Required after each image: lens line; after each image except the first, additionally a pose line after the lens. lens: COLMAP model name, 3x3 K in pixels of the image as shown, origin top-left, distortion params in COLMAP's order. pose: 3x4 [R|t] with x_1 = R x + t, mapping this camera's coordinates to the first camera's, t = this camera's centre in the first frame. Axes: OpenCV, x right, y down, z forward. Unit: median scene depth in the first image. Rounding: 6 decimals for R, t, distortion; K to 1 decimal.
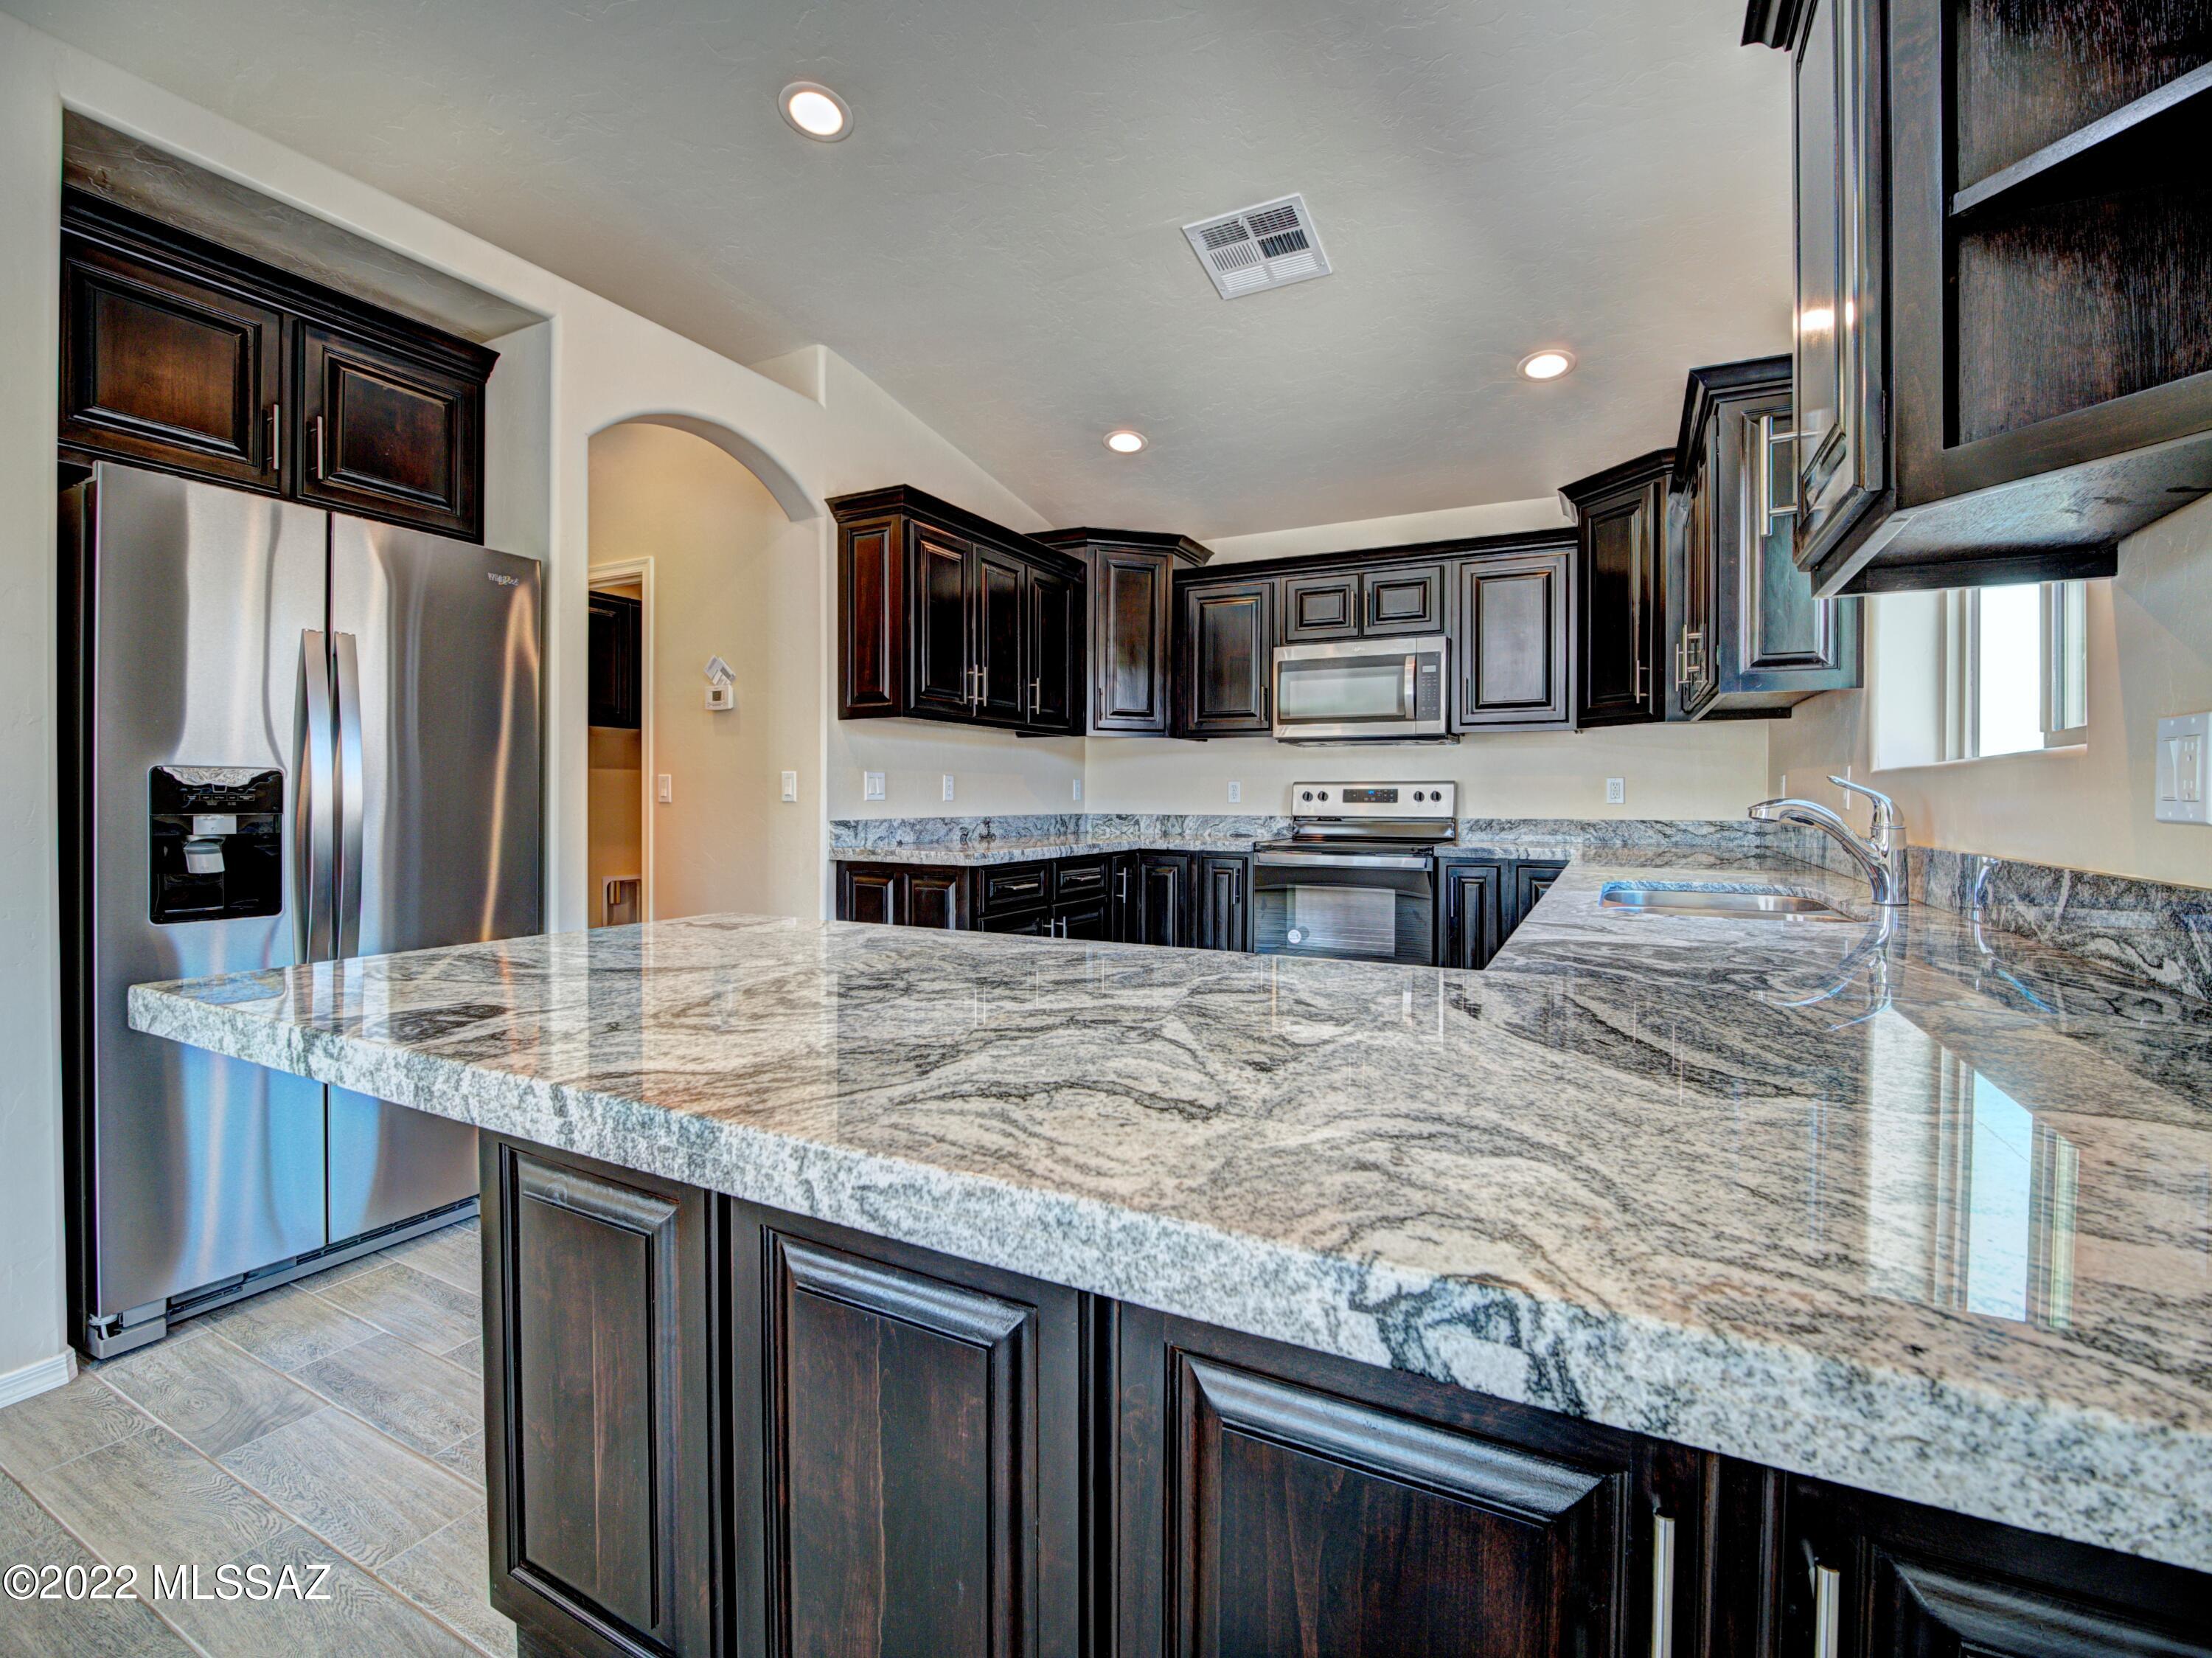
lens RADIAL K [[998.9, 0, 1108.8], [0, 998.9, 808.0], [0, 0, 1]] dist [-0.023048, -0.000266]
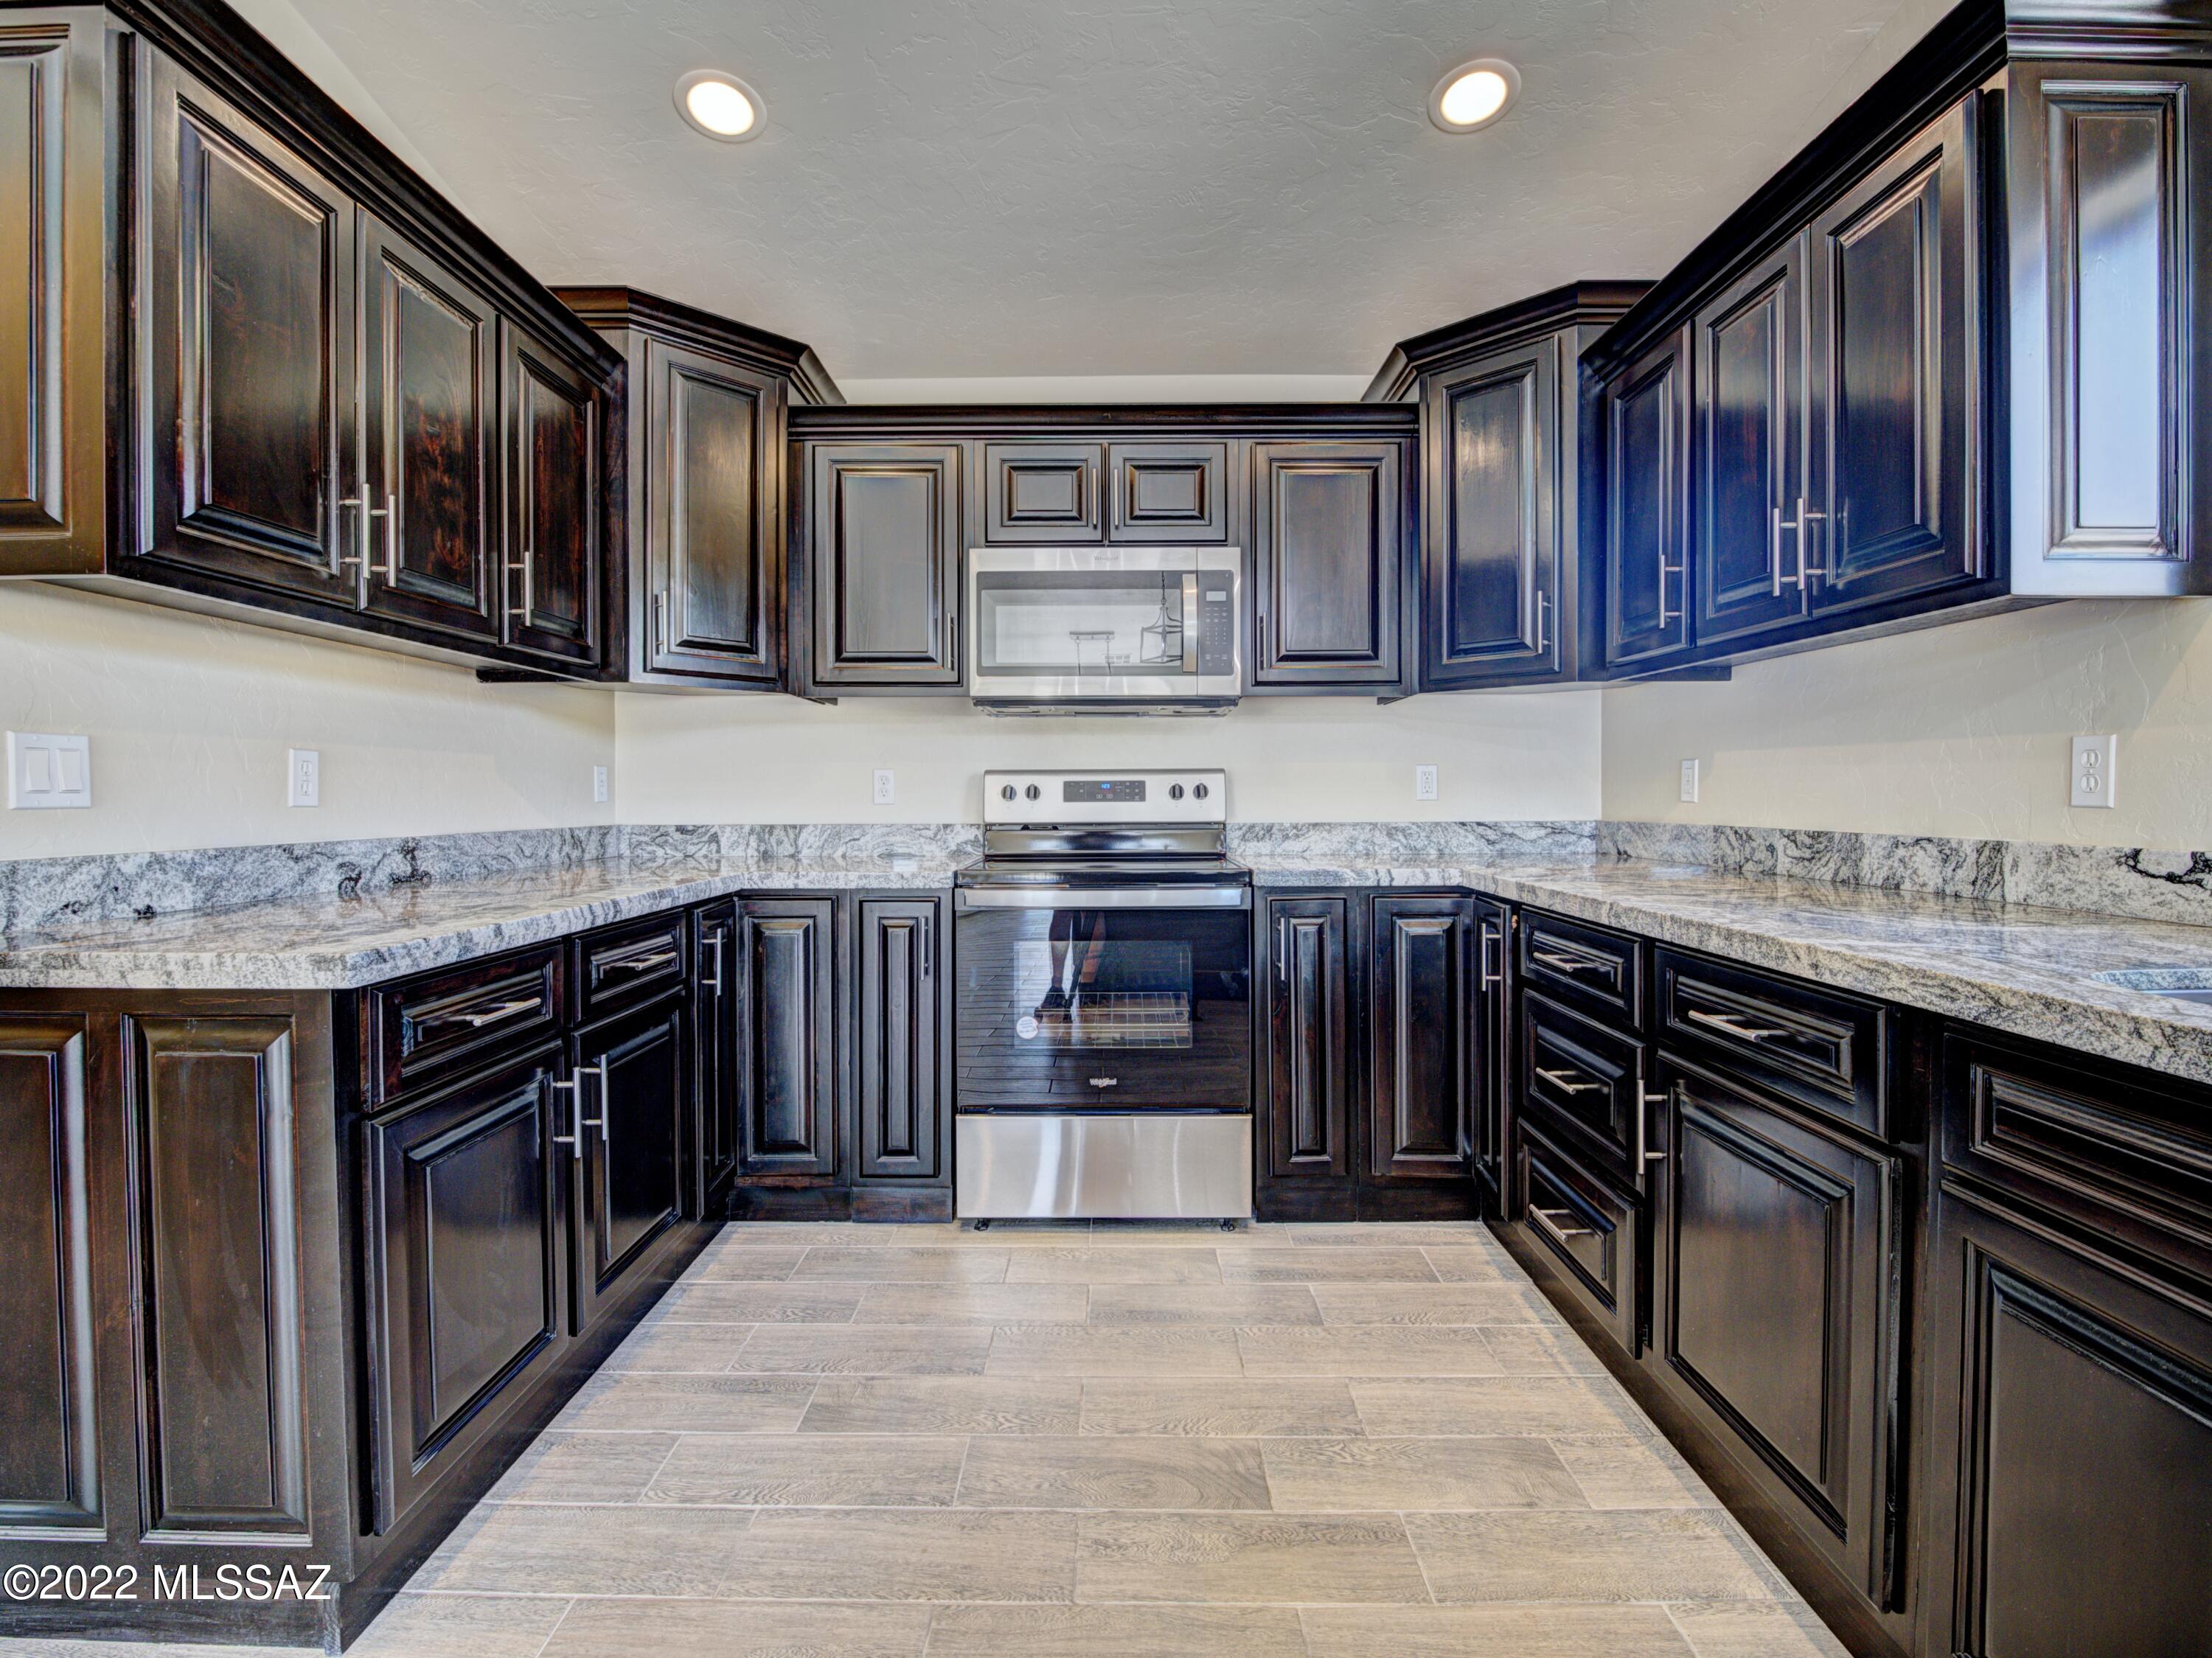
lens RADIAL K [[998.7, 0, 1108.8], [0, 998.7, 808.0], [0, 0, 1]] dist [-0.023048, -0.000266]
pose [[0.889396, -0.012134, 0.456976, -0.039887], [0.011452, 0.999925, 0.004264, -0.004110], [-0.456994, 0.001441, 0.889469, 0.432458]]
